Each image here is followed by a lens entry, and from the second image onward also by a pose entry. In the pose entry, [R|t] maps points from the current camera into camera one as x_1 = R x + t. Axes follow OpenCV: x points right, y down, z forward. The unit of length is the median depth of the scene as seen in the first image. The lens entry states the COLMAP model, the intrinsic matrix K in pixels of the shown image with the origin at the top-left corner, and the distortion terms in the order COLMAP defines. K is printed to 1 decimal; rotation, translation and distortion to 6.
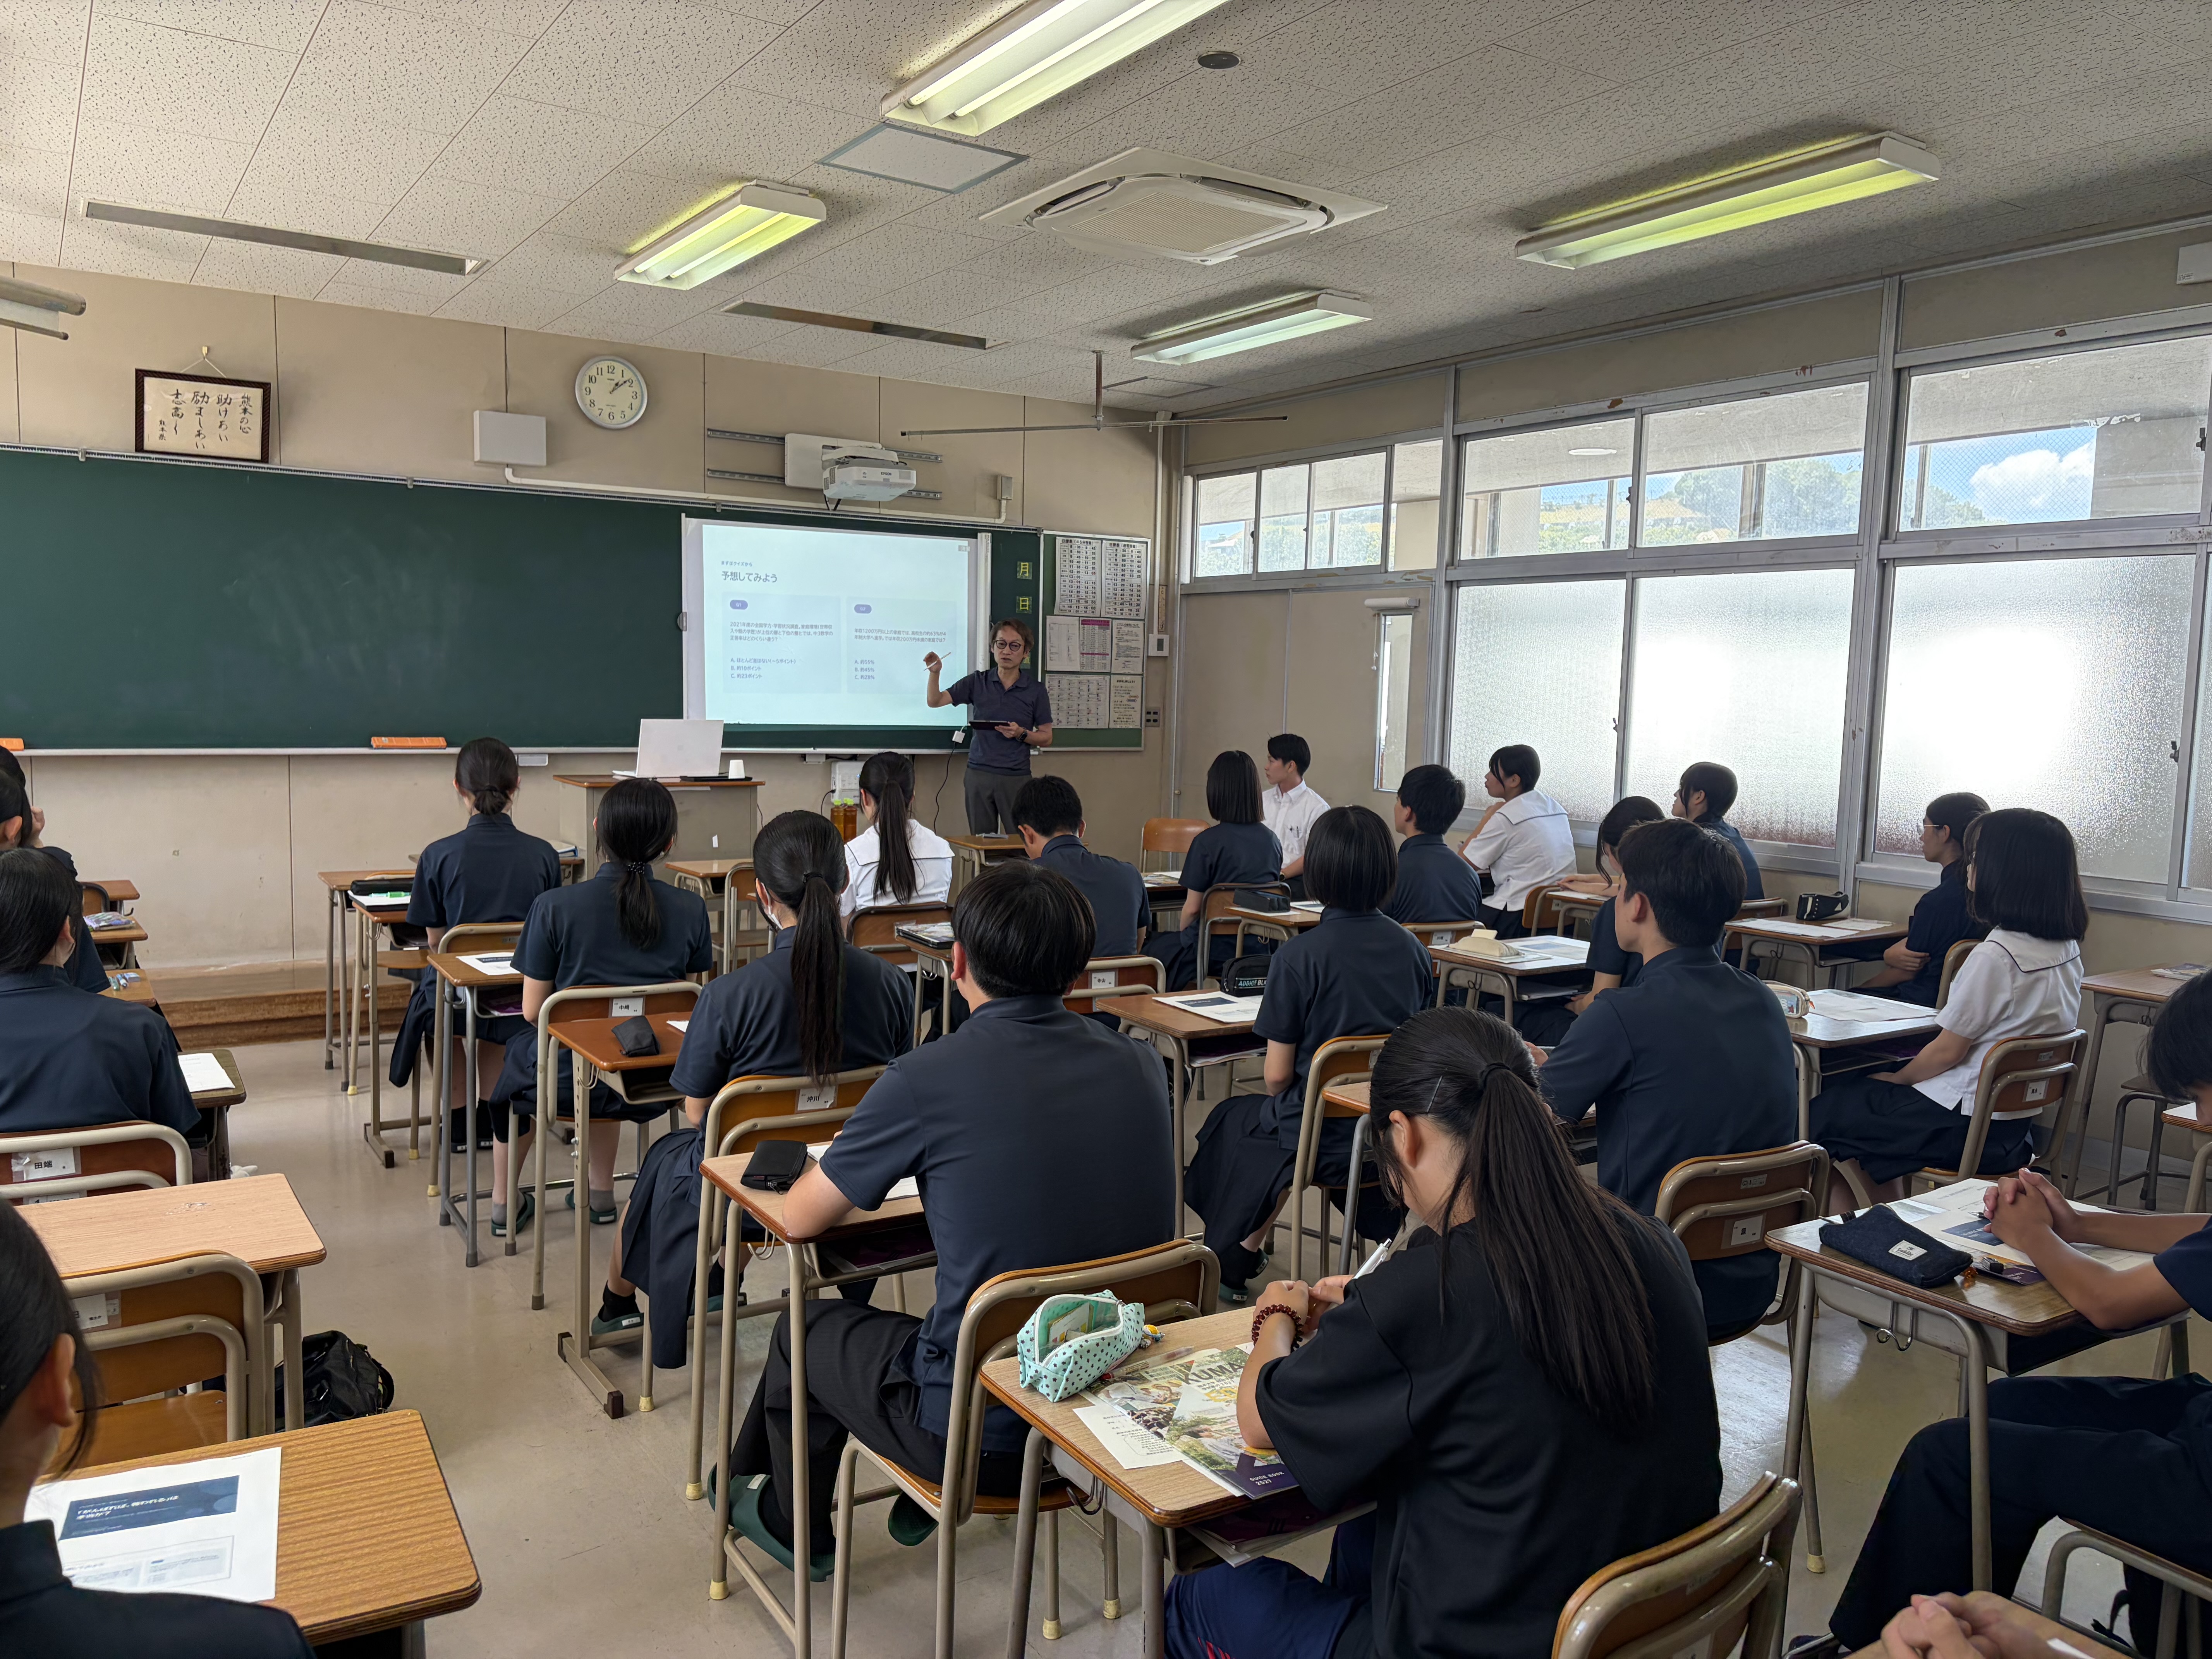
lens RADIAL K [[1659.1, 0, 1106.0], [0, 1659.1, 829.5], [0, 0, 1]] dist [0.064690, -0.070658]
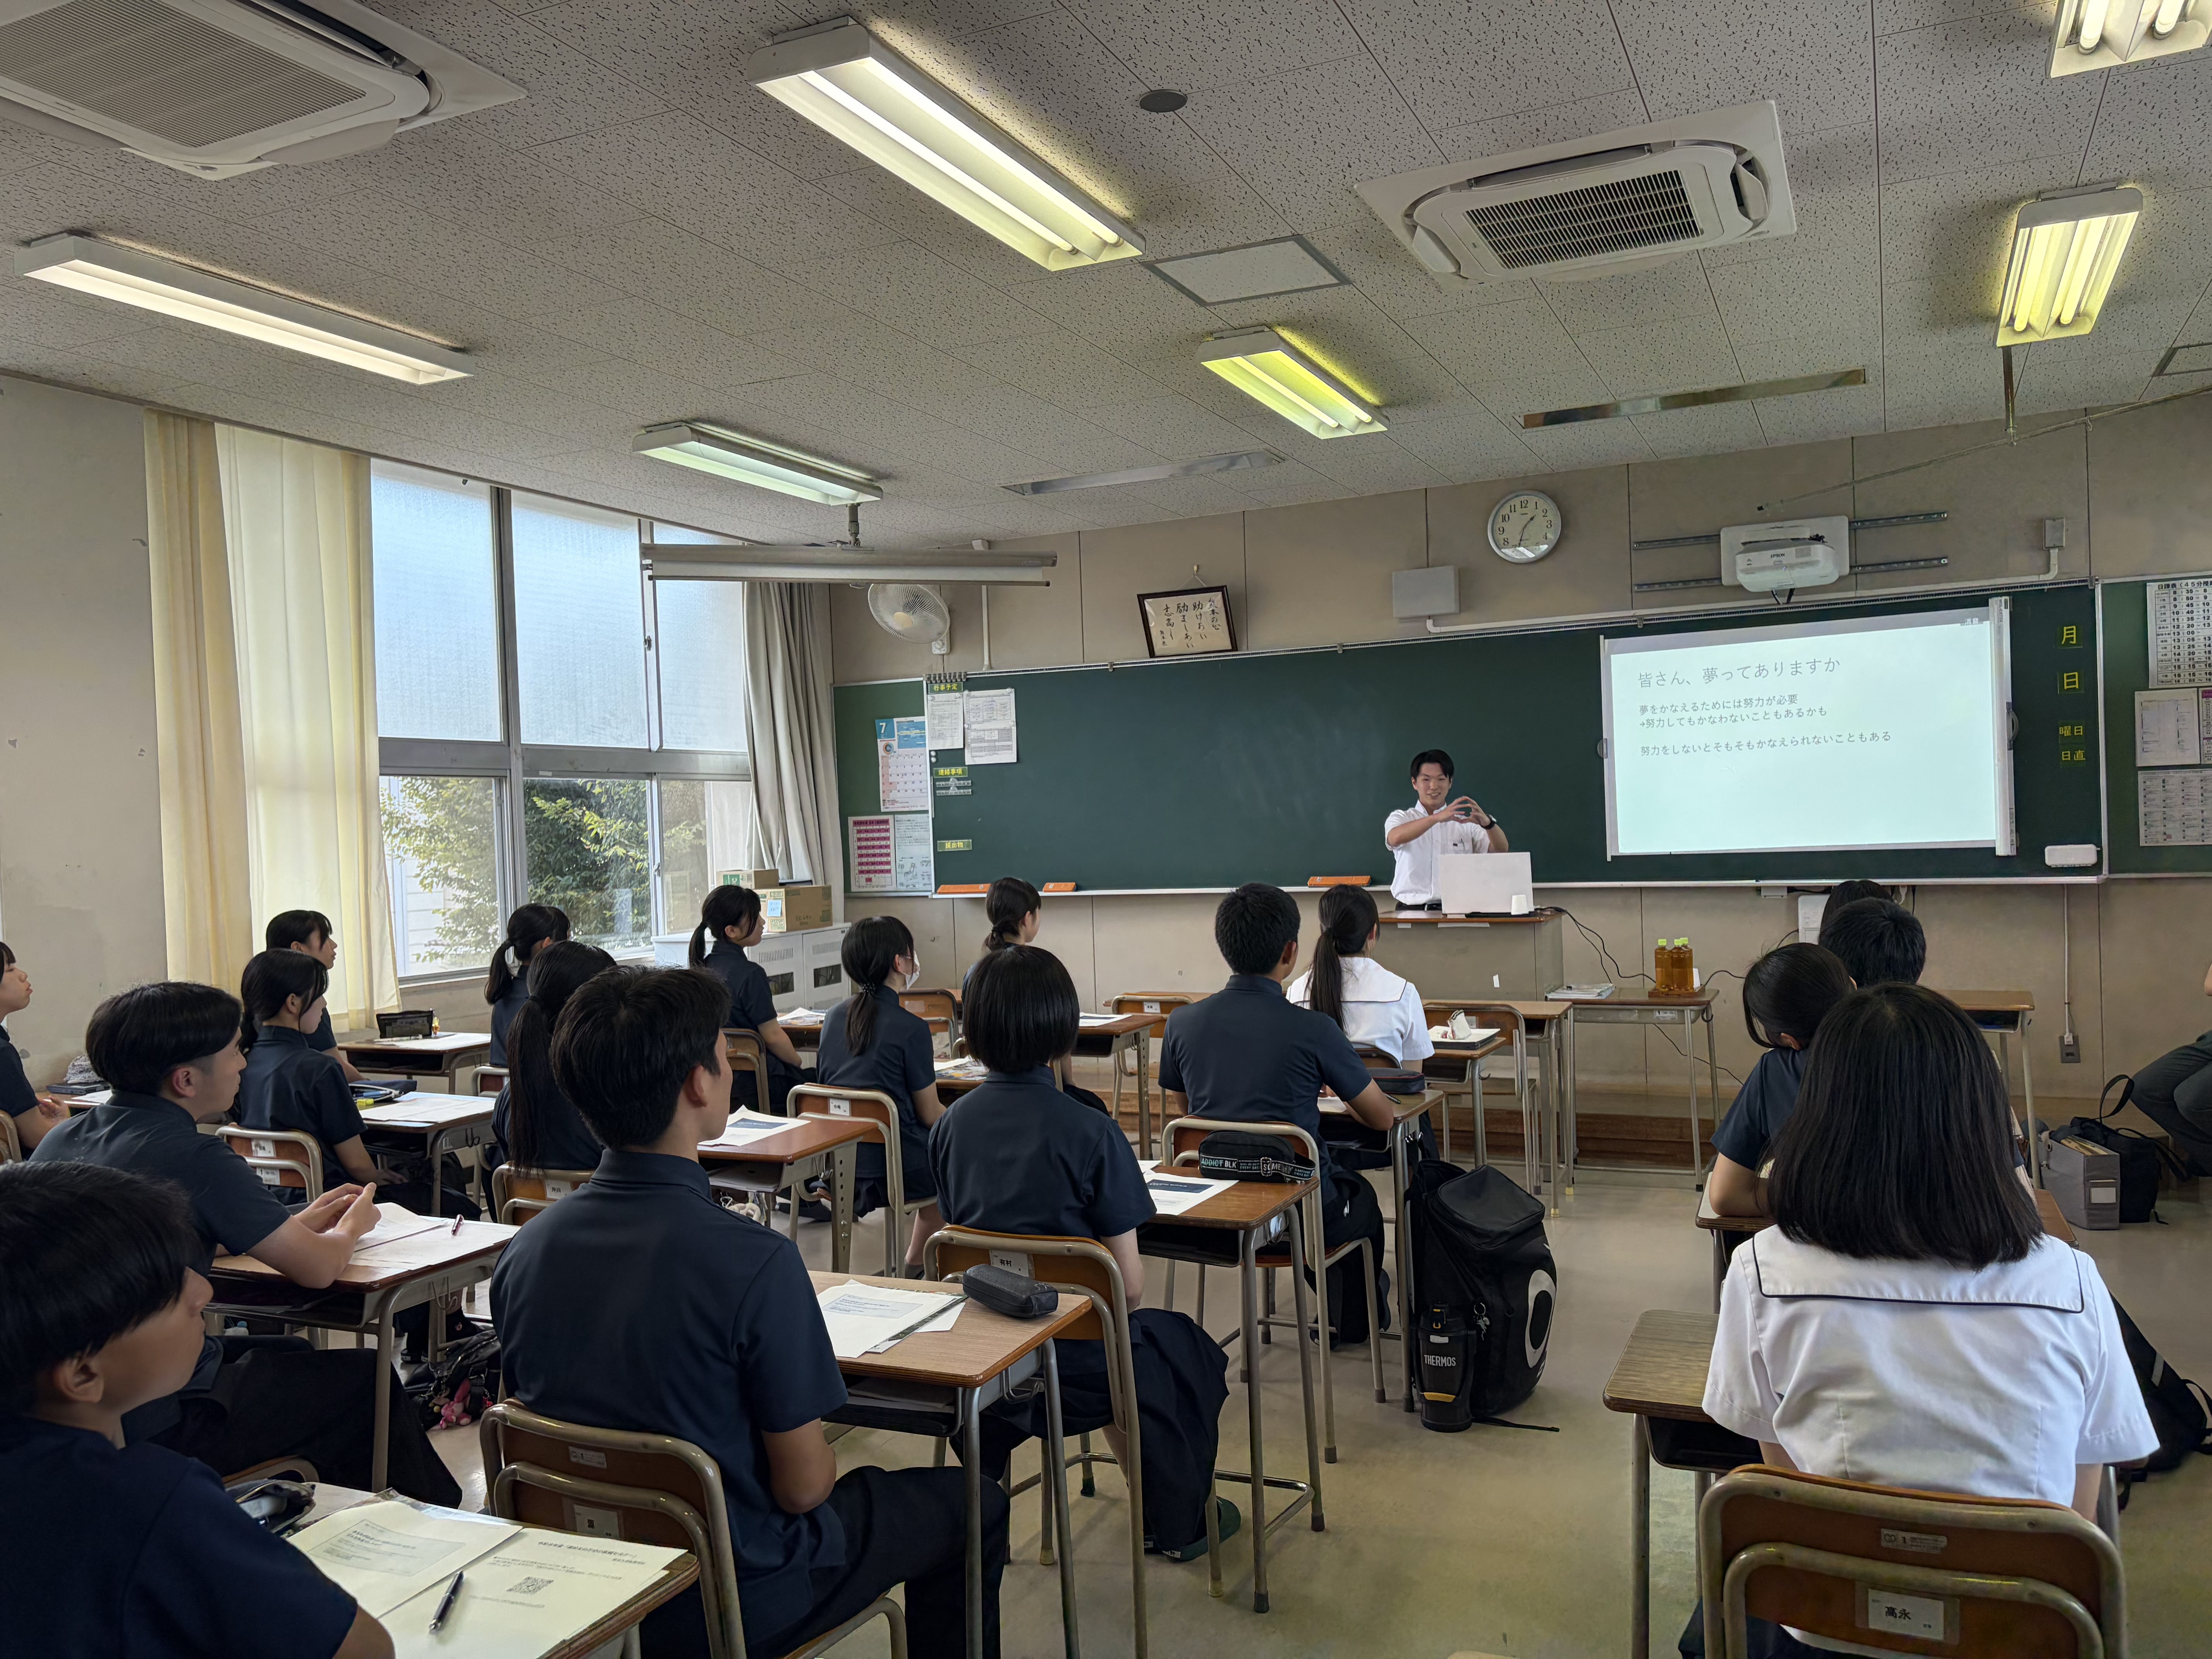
lens RADIAL K [[1643.8, 0, 1106.0], [0, 1643.8, 829.5], [0, 0, 1]] dist [0.074911, -0.096168]
pose [[0.521097, -0.038376, -0.852634, 0.482884], [-0.030192, 0.997535, -0.063350, -0.013536], [0.852963, 0.058755, 0.518654, 0.337467]]
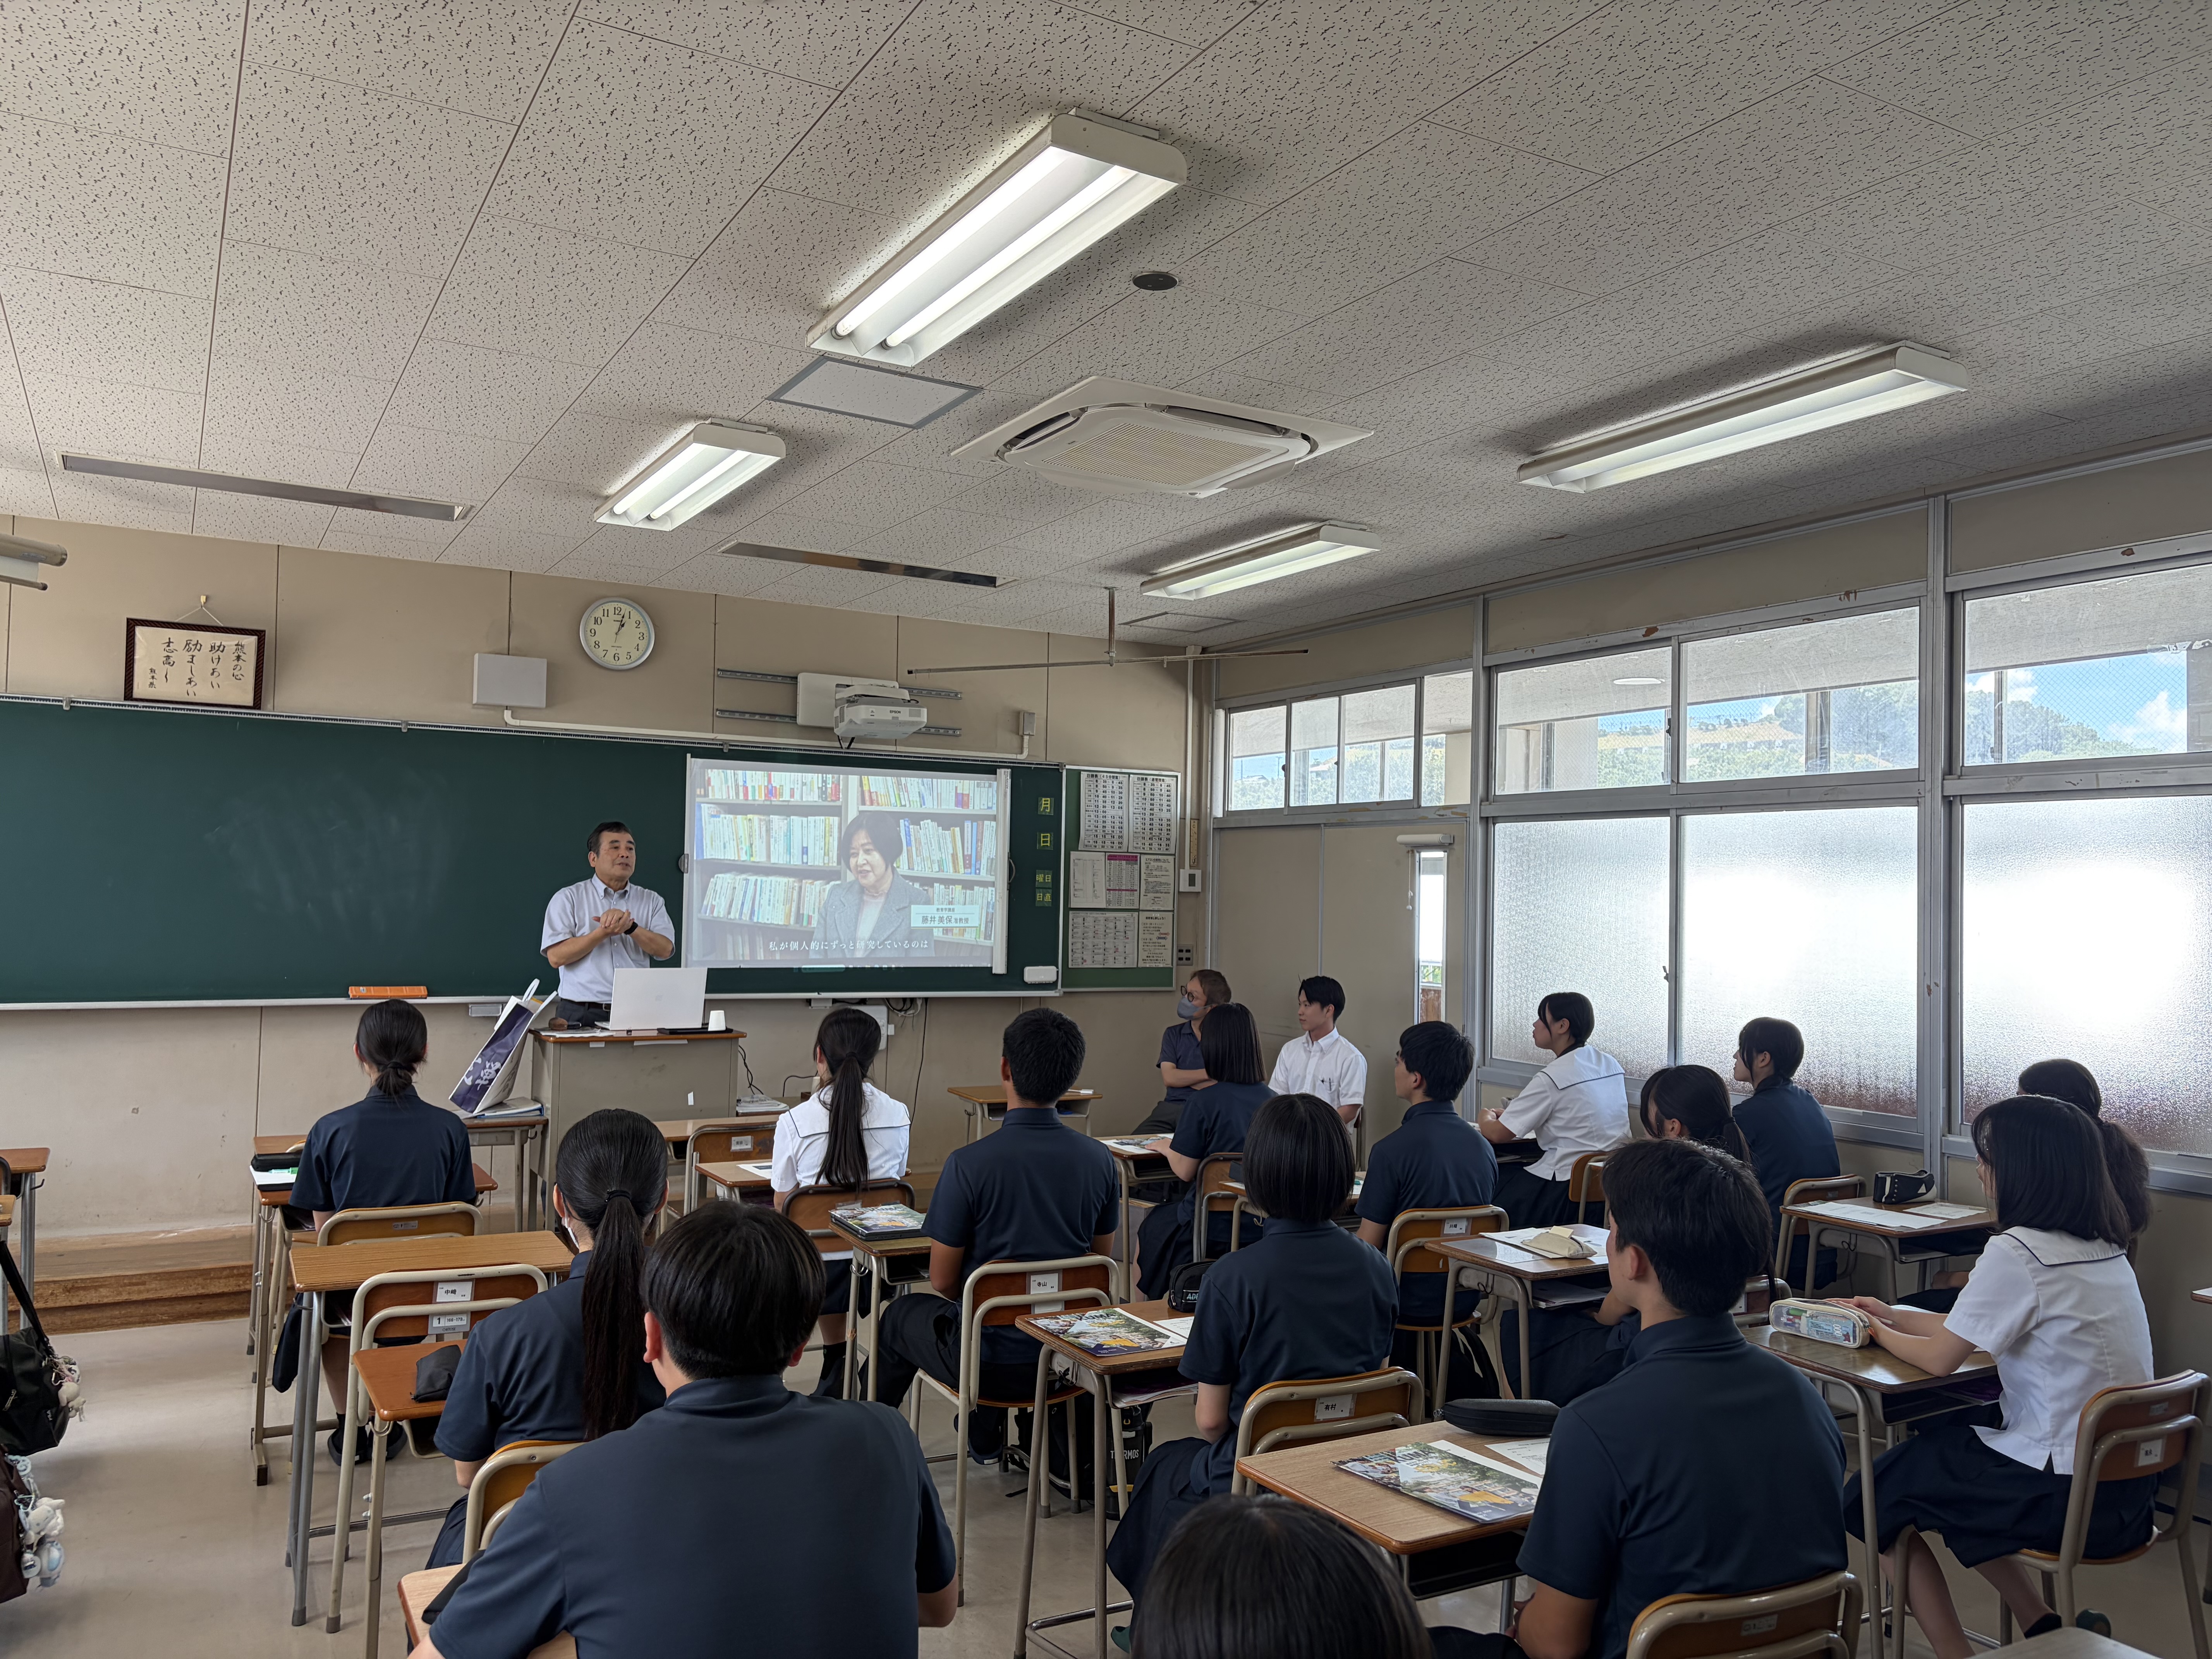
lens RADIAL K [[1643.8, 0, 1106.0], [0, 1643.8, 829.5], [0, 0, 1]] dist [0.074911, -0.096168]
pose [[0.998172, -0.005456, -0.060195, 0.058494], [-0.002637, 0.991039, -0.133546, -0.020418], [0.060384, 0.133461, 0.989213, 0.078928]]
